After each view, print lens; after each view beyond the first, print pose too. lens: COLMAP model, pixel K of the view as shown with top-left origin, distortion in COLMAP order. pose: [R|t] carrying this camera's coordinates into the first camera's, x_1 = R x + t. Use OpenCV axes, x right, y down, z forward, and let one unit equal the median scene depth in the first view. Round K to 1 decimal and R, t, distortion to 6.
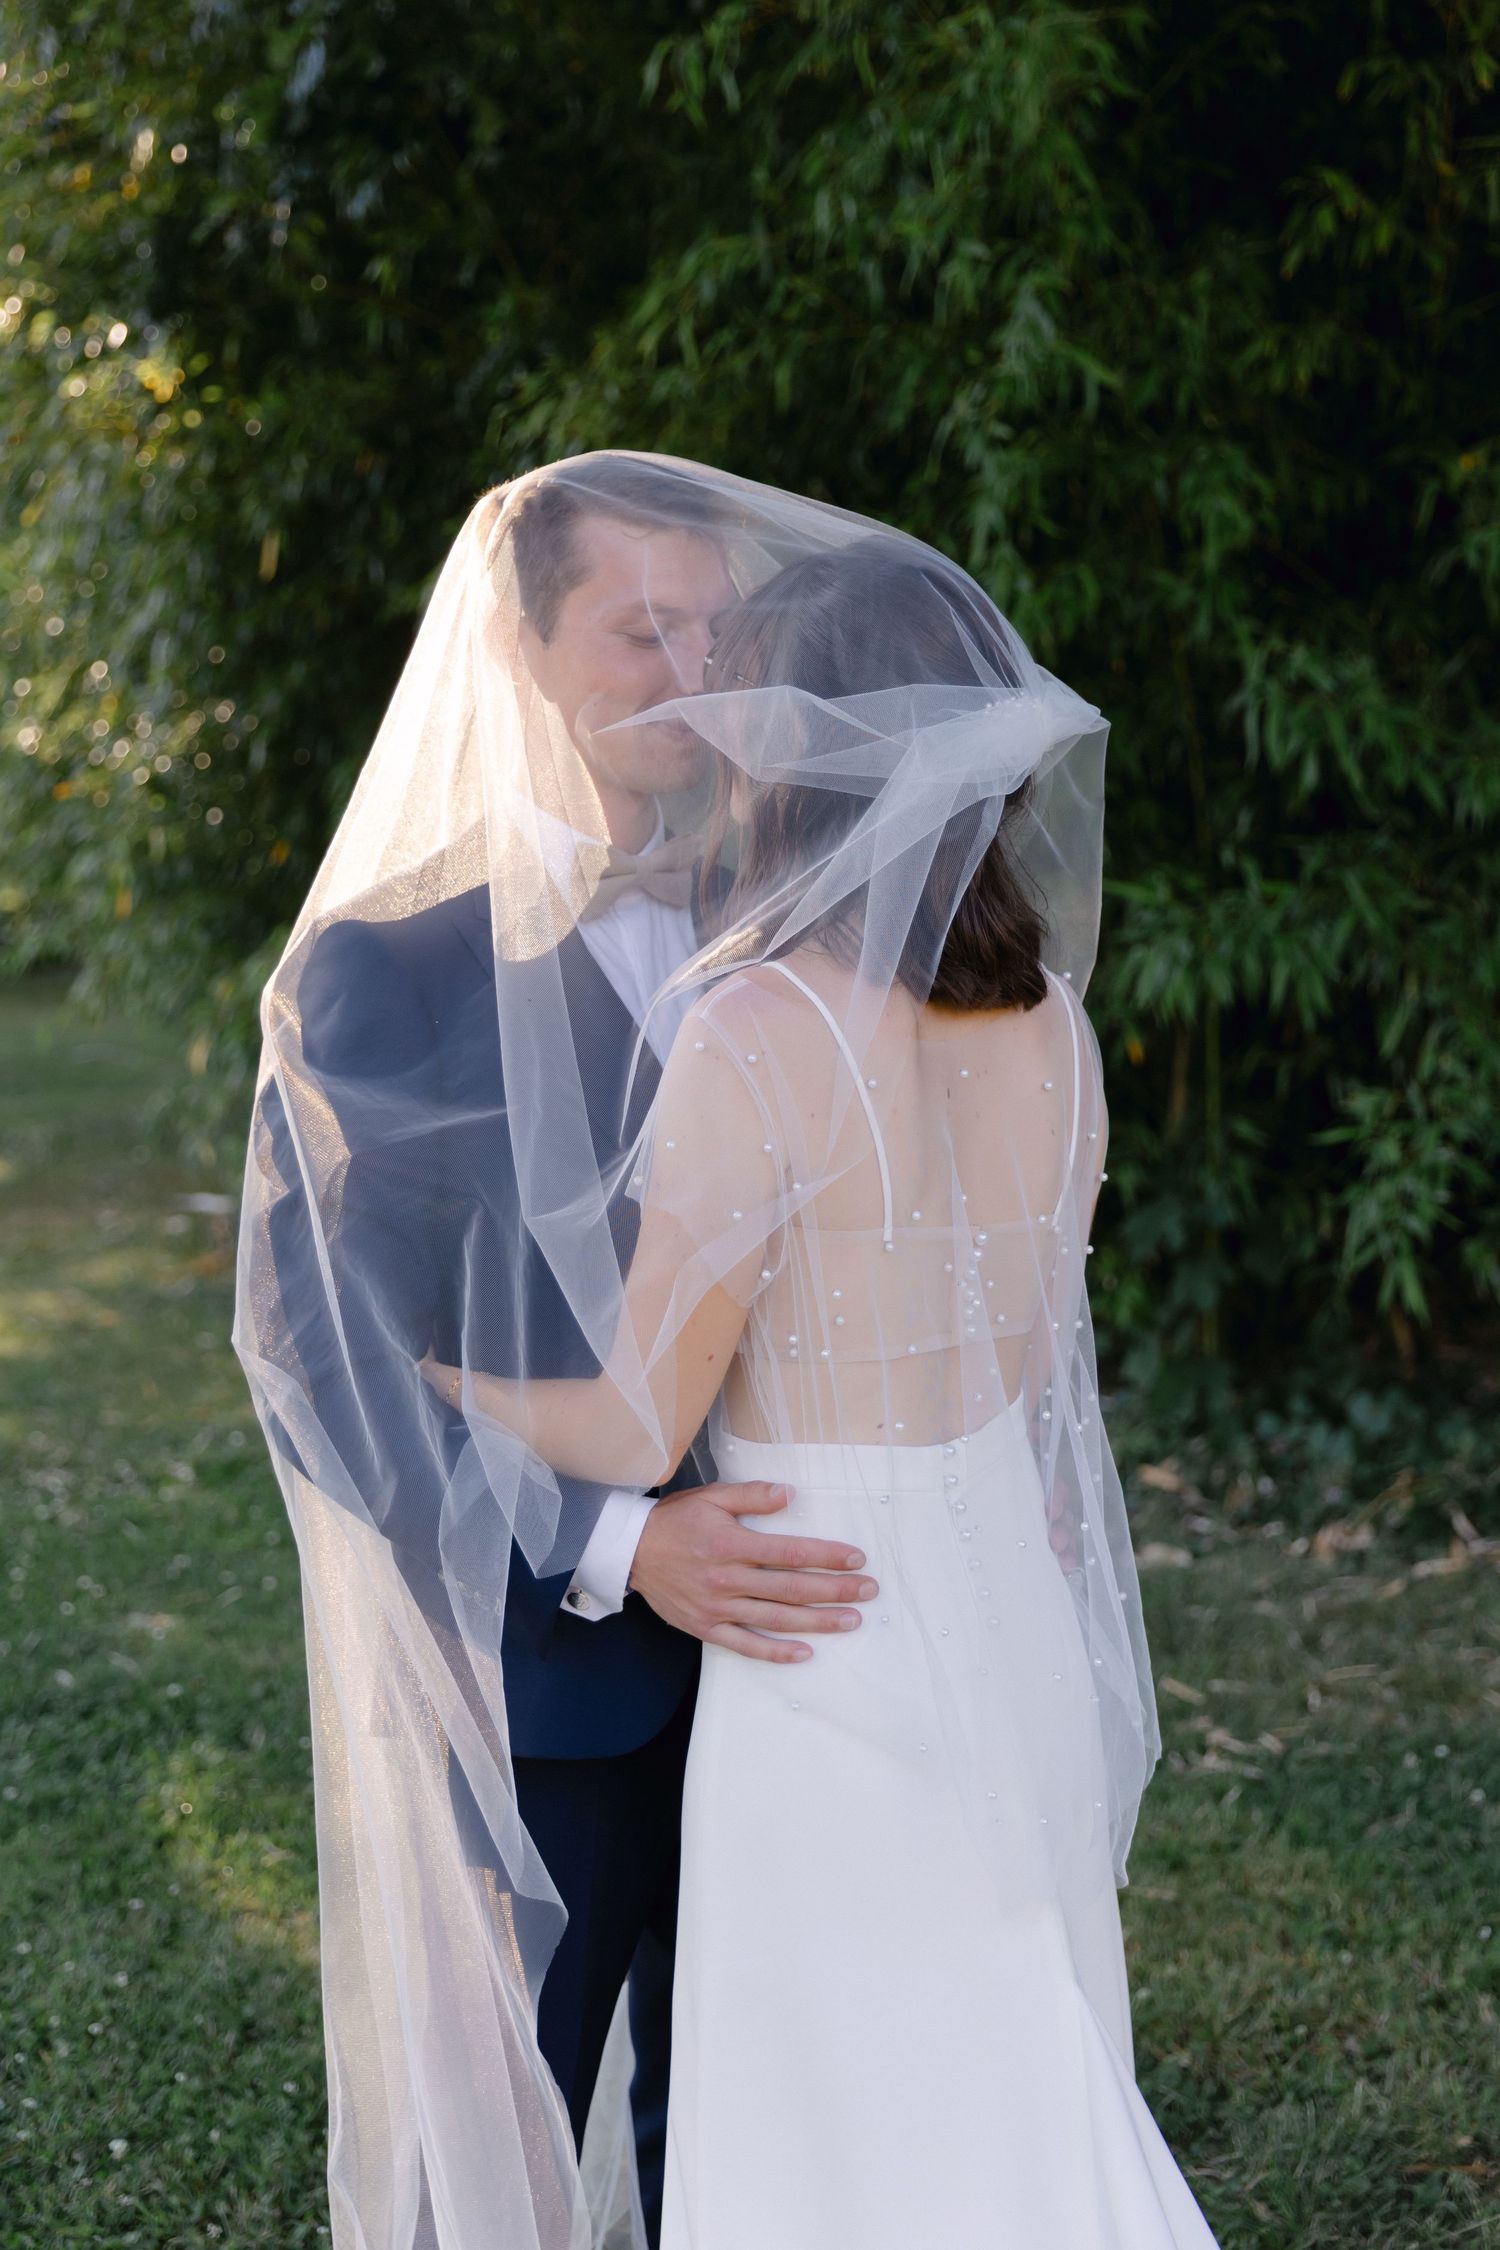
lens RADIAL K [[3000.3, 0, 744.4], [0, 3000.3, 1120.5], [0, 0, 1]] dist [-0.123358, 0.000000]
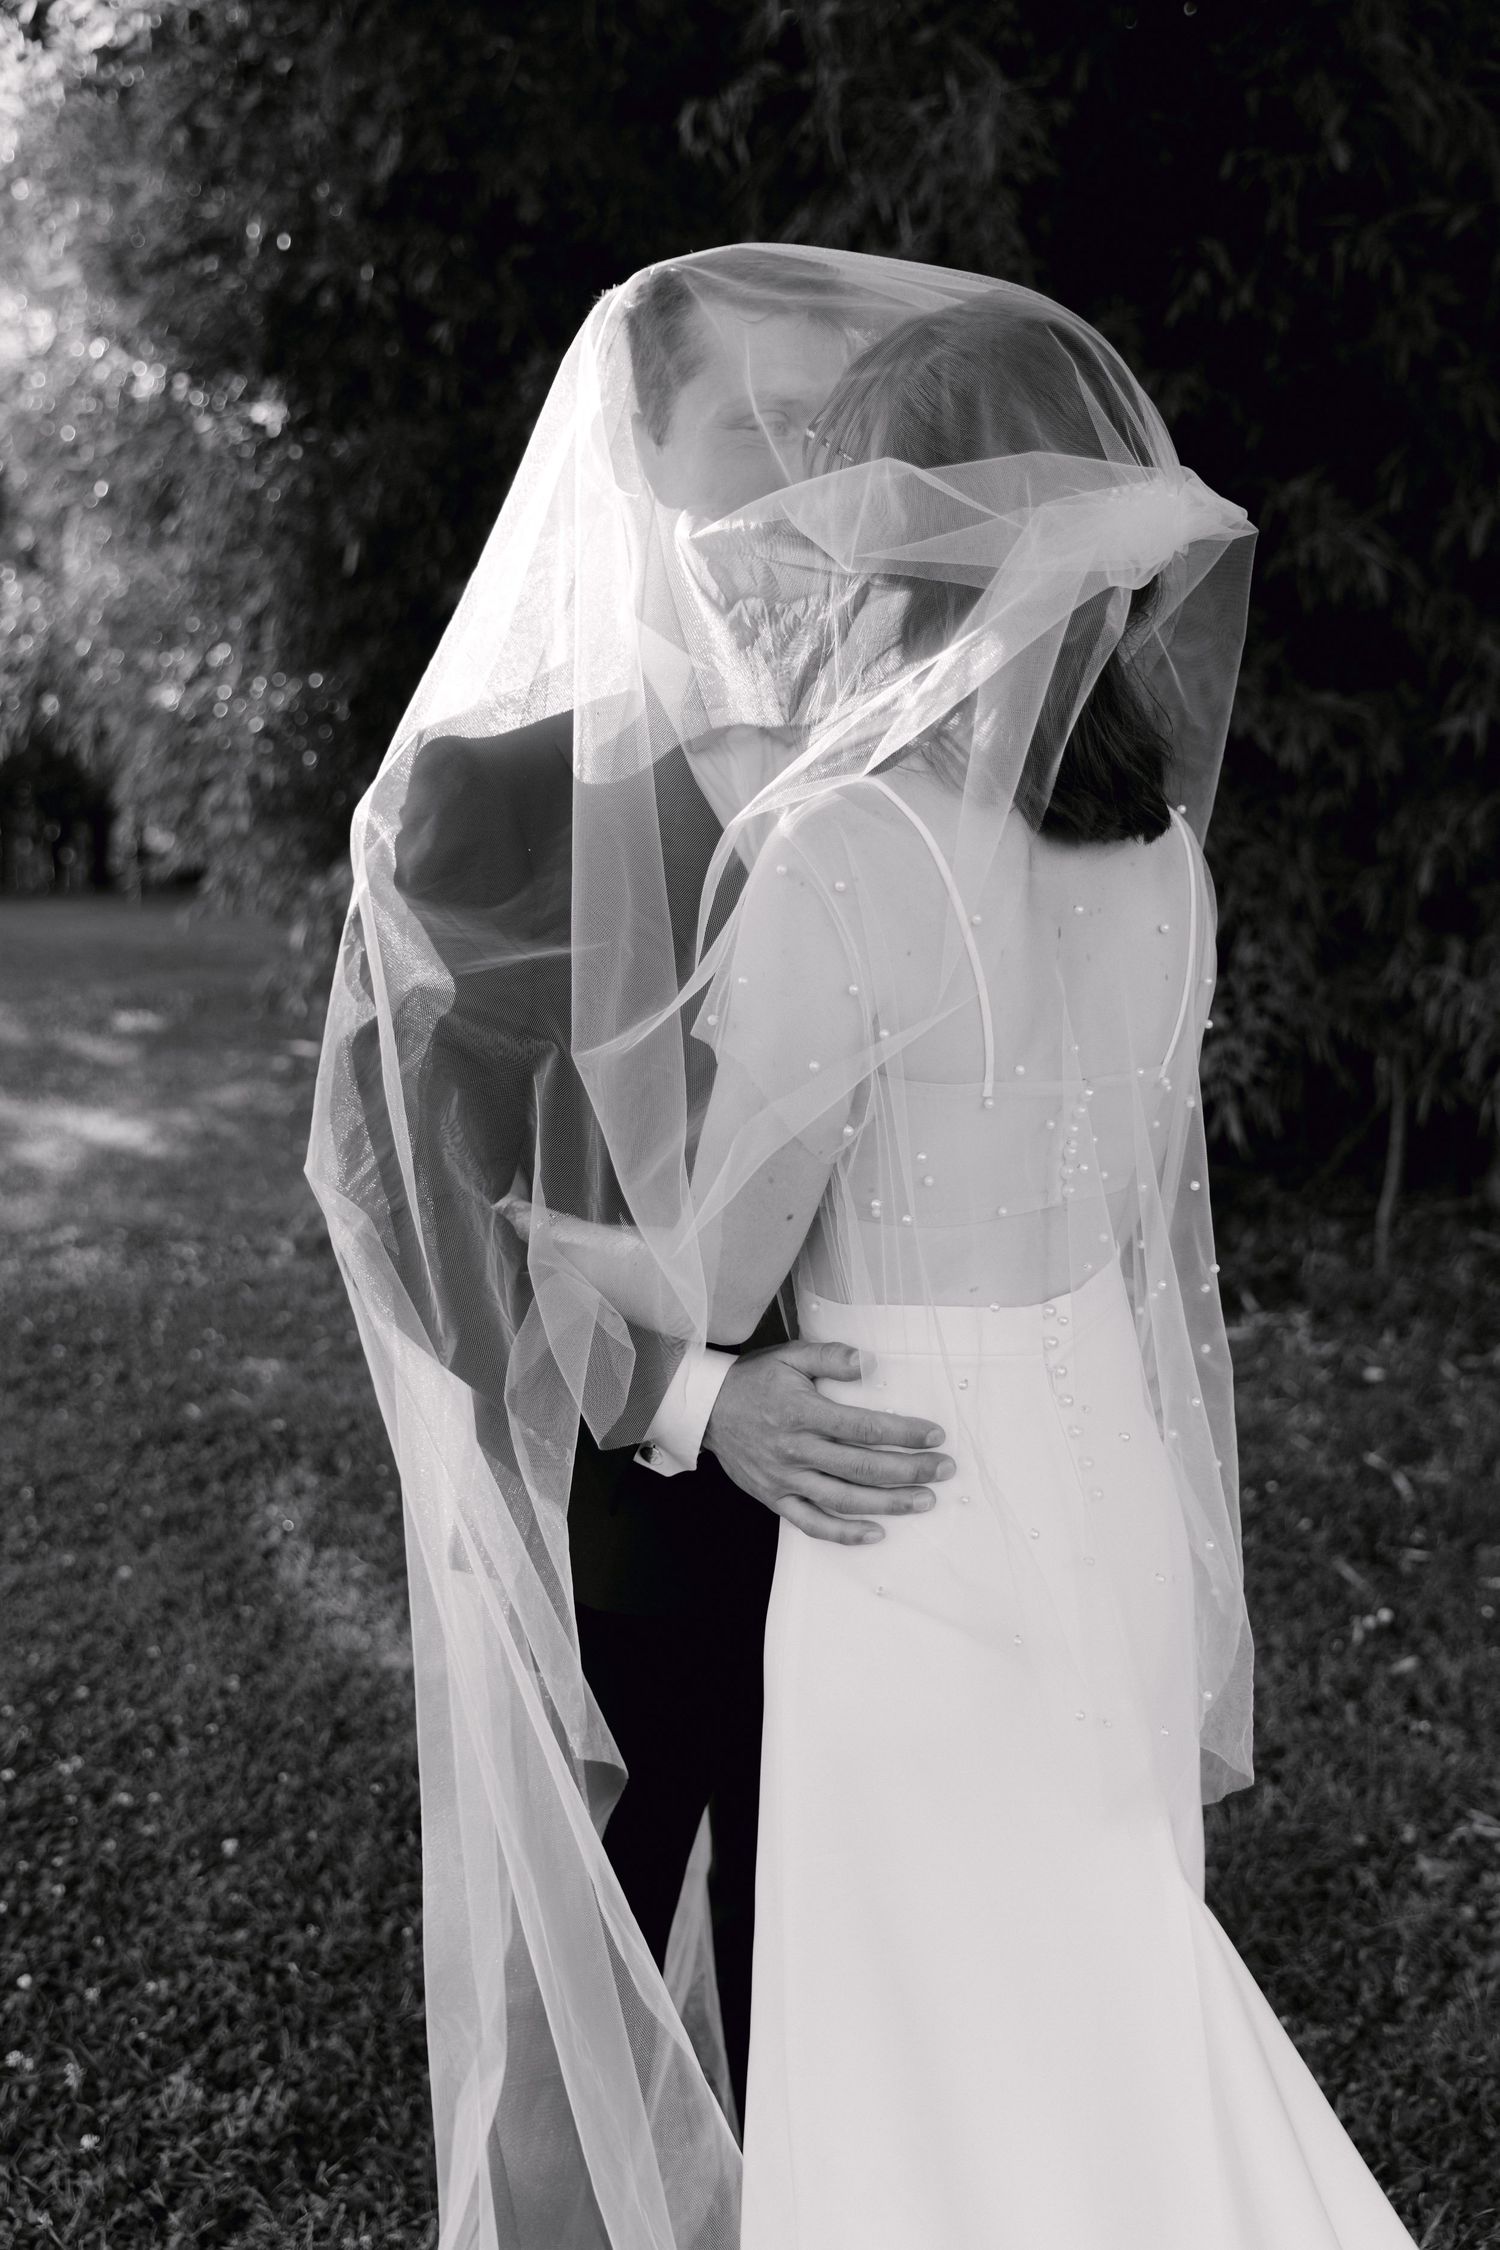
lens RADIAL K [[2023.1, 0, 746.8], [0, 2023.1, 1202.4], [0, 0, 1]] dist [-0.108018, 0.014043]
pose [[0.999094, 0.015022, 0.039830, -0.024020], [-0.018897, 0.994930, 0.098774, 0.007195], [-0.038144, -0.099437, 0.994312, 0.129480]]
